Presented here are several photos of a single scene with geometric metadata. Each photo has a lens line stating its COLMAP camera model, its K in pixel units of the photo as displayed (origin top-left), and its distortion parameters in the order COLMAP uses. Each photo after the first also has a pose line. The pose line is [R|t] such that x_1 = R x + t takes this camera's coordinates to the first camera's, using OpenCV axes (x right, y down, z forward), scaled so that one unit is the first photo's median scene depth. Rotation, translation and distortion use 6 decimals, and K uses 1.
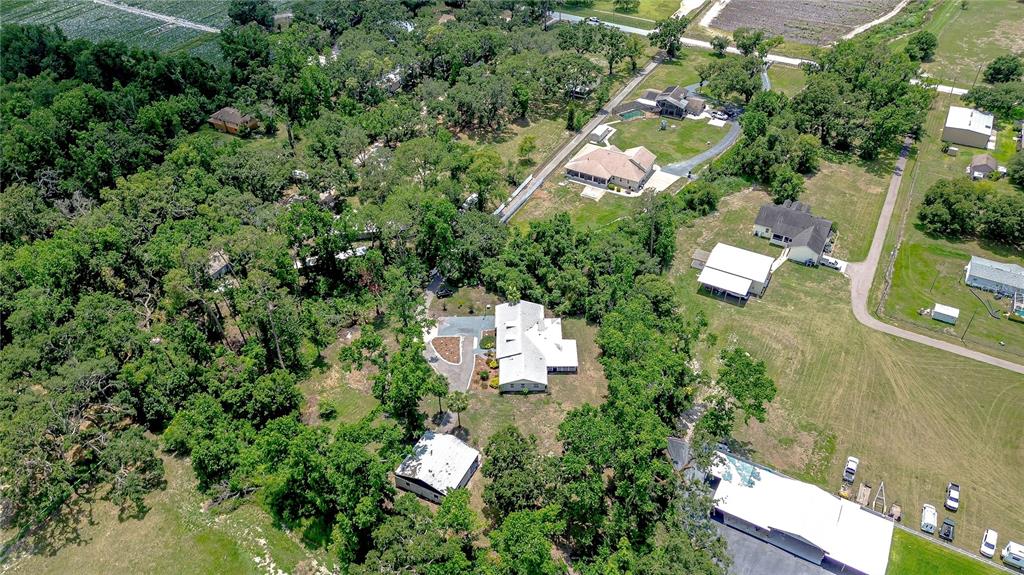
lens RADIAL K [[715.4, 0, 512.6], [0, 715.4, 288.6], [0, 0, 1]] dist [0.082563, -0.088112]
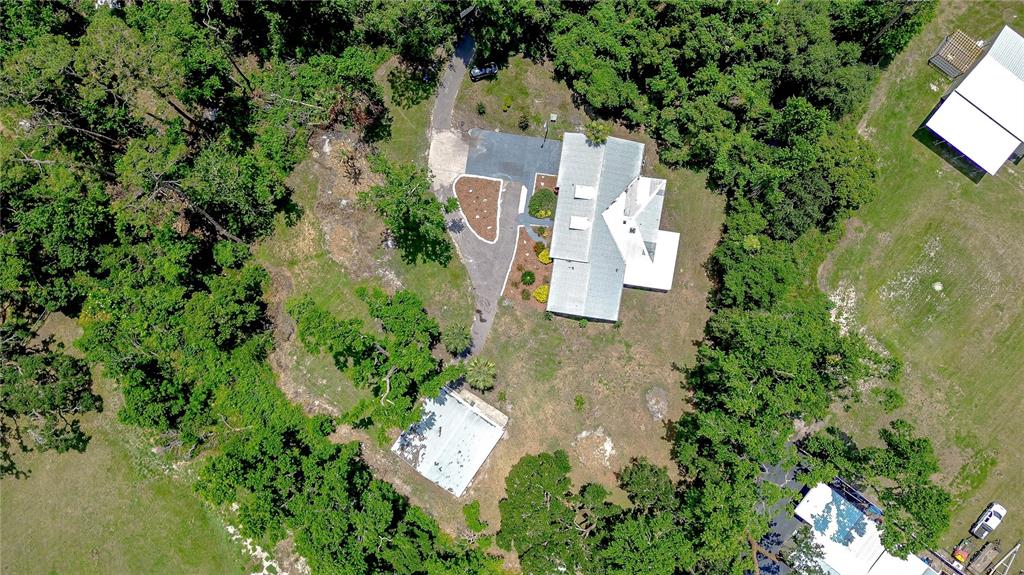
lens RADIAL K [[715.4, 0, 512.6], [0, 715.4, 288.6], [0, 0, 1]] dist [0.082563, -0.088112]
pose [[0.989281, 0.146003, -0.002701, -0.050915], [-0.090655, 0.628553, 0.772465, -0.391686], [0.114480, -0.763940, 0.635051, 0.568696]]
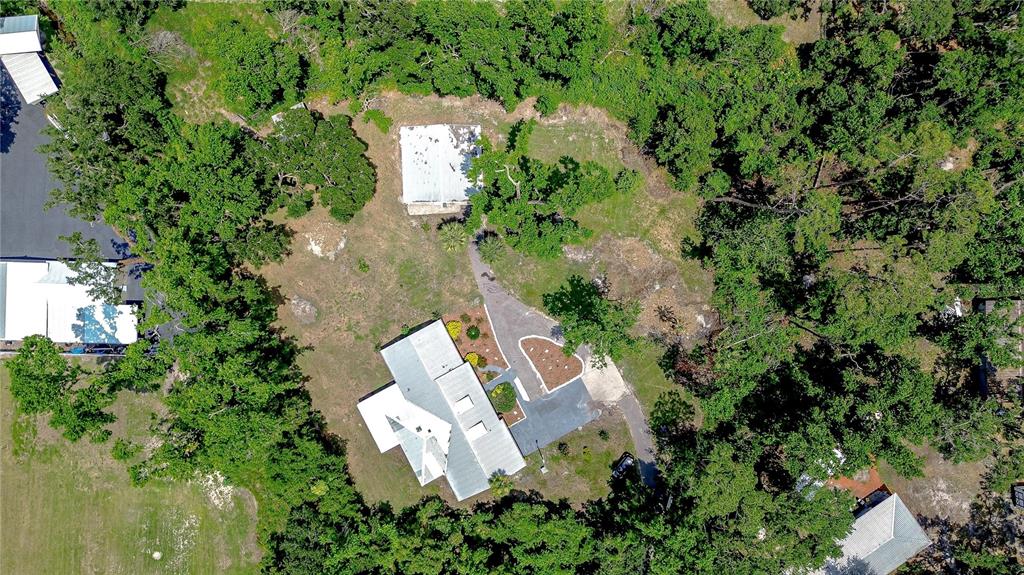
lens RADIAL K [[715.4, 0, 512.6], [0, 715.4, 288.6], [0, 0, 1]] dist [0.082563, -0.088112]
pose [[-0.883360, 0.468540, 0.012072, -0.104128], [-0.293778, -0.573573, 0.764663, -0.406914], [0.365199, 0.671926, 0.644318, 0.533682]]
